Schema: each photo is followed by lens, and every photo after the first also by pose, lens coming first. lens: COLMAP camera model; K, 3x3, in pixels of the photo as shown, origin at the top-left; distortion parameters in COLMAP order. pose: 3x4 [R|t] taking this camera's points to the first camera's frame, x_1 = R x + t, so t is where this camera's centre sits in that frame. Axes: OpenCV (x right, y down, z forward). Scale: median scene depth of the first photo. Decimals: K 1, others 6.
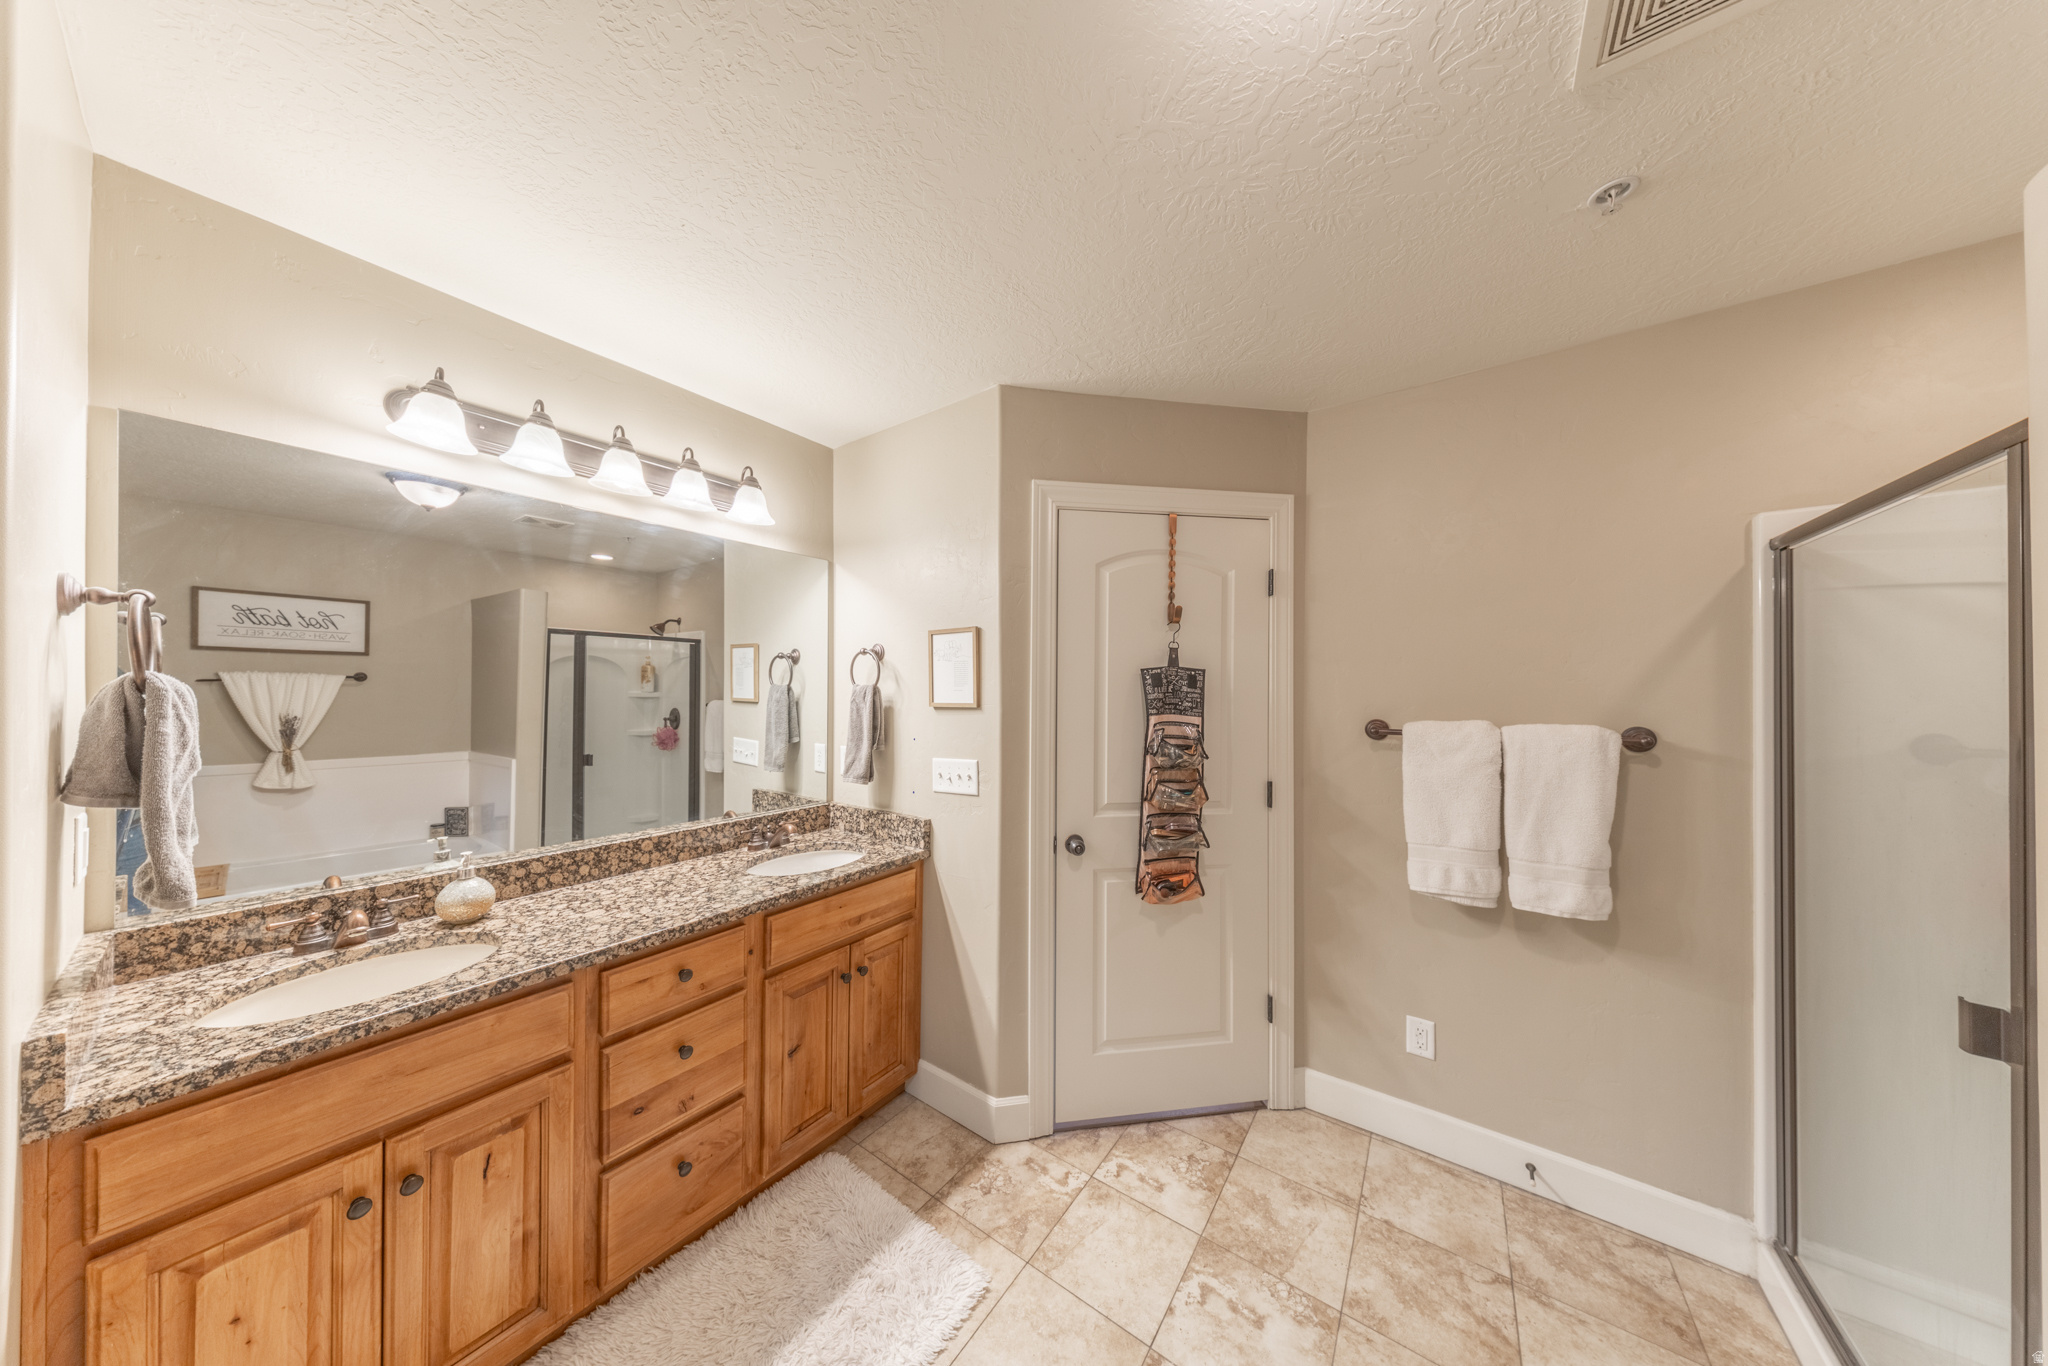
lens RADIAL K [[596.2, 0, 1024.0], [0, 596.2, 683.0], [0, 0, 1]] dist [0.000600, 0.000042]
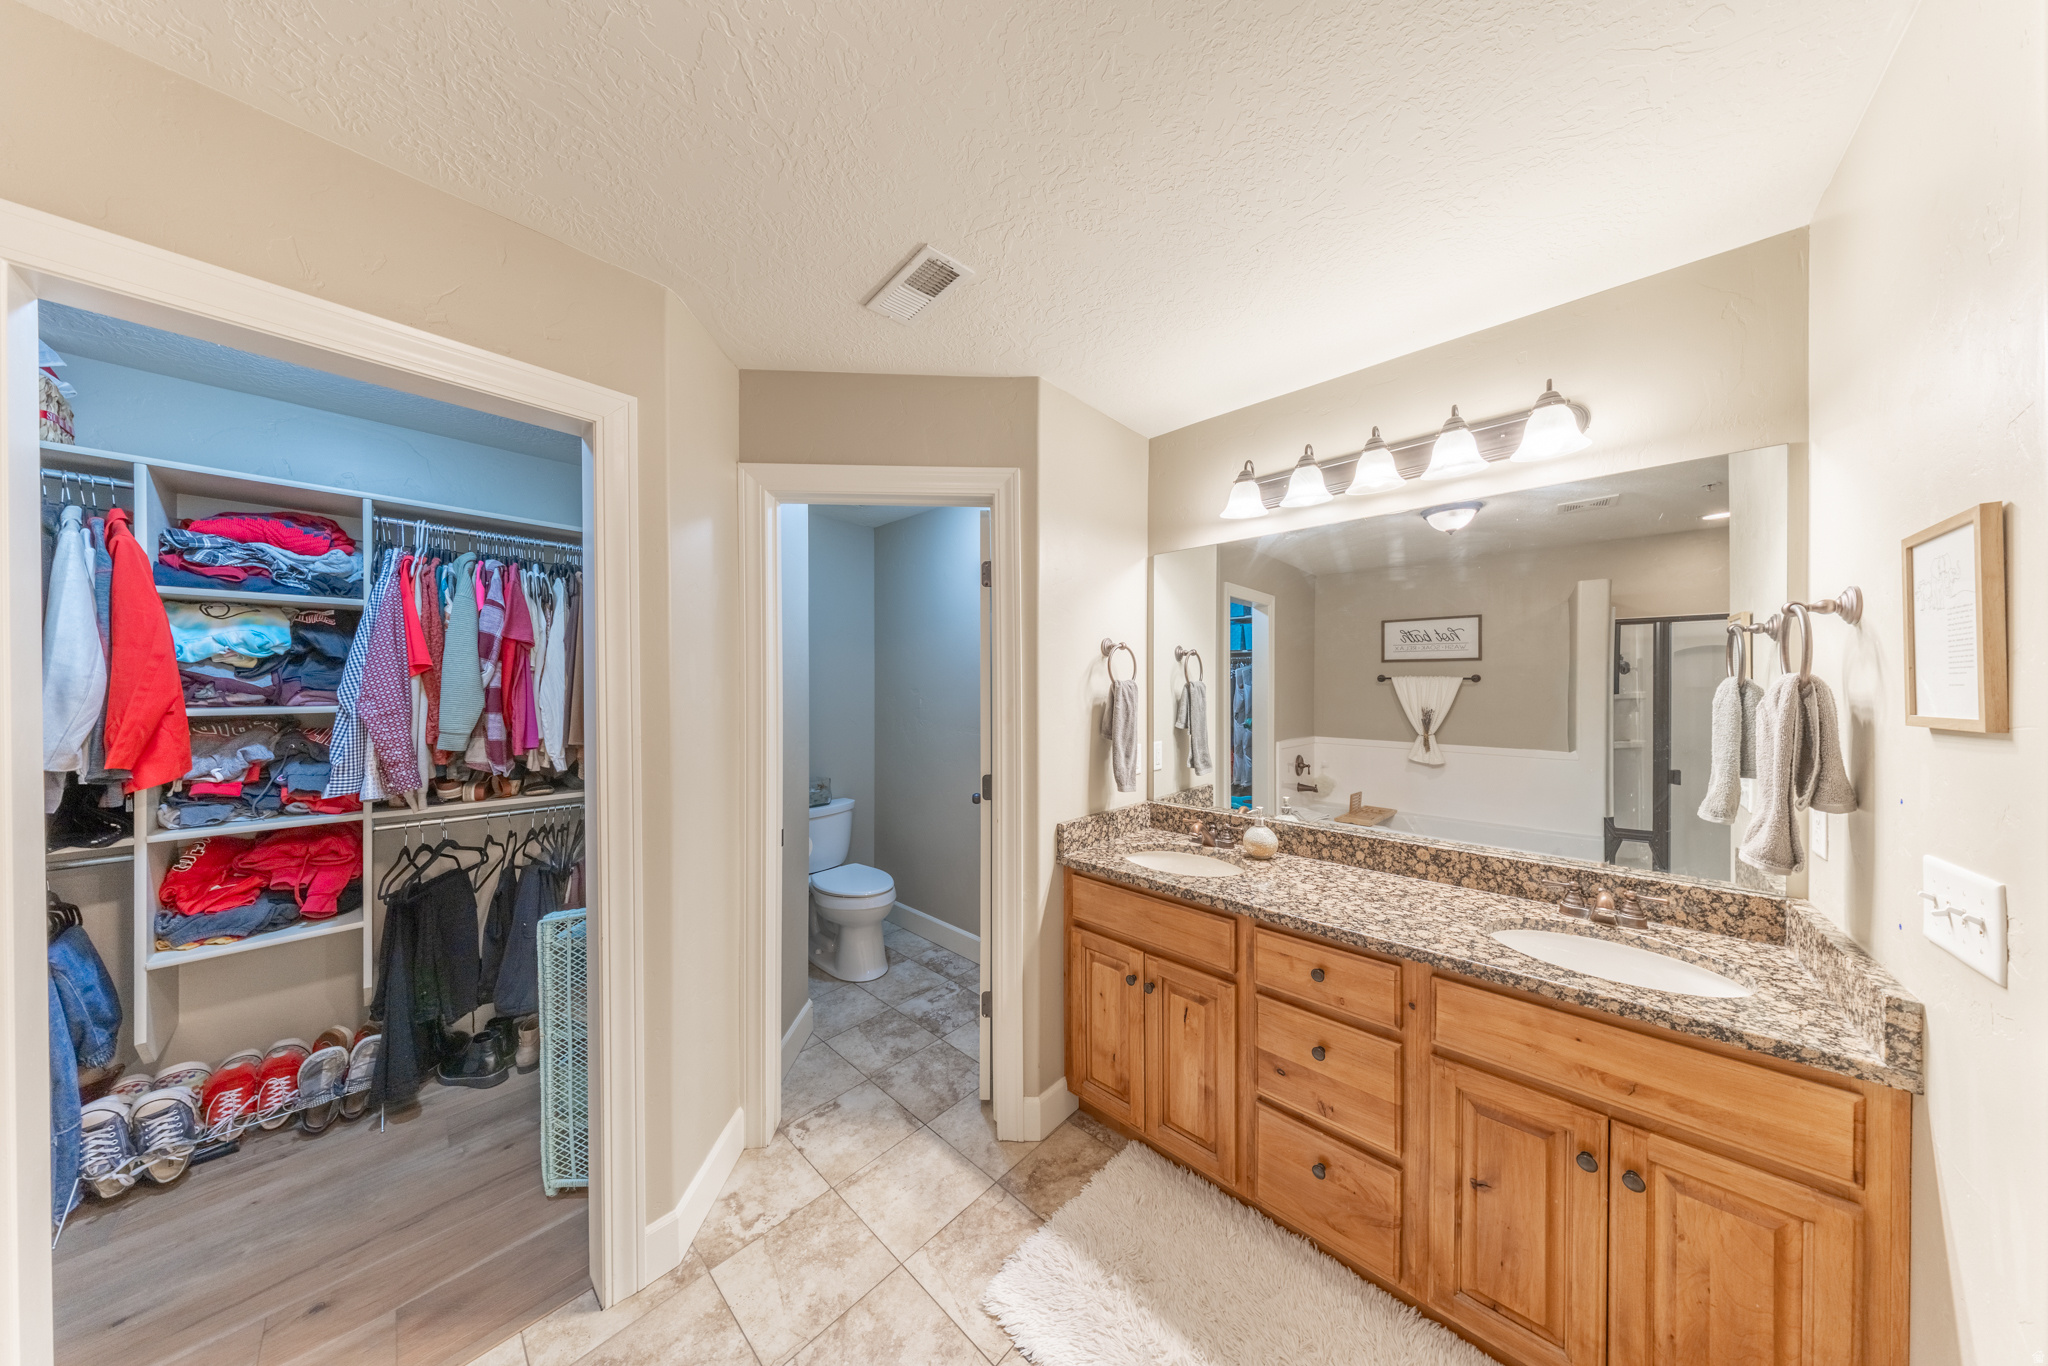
lens RADIAL K [[583.4, 0, 1026.6], [0, 583.4, 688.8], [0, 0, 1]] dist [0.022903, -0.006479]
pose [[-0.114215, -0.000798, -0.993456, 0.395853], [0.009687, 0.999951, -0.001917, 0.009384], [0.993409, -0.009843, -0.114201, 0.543570]]
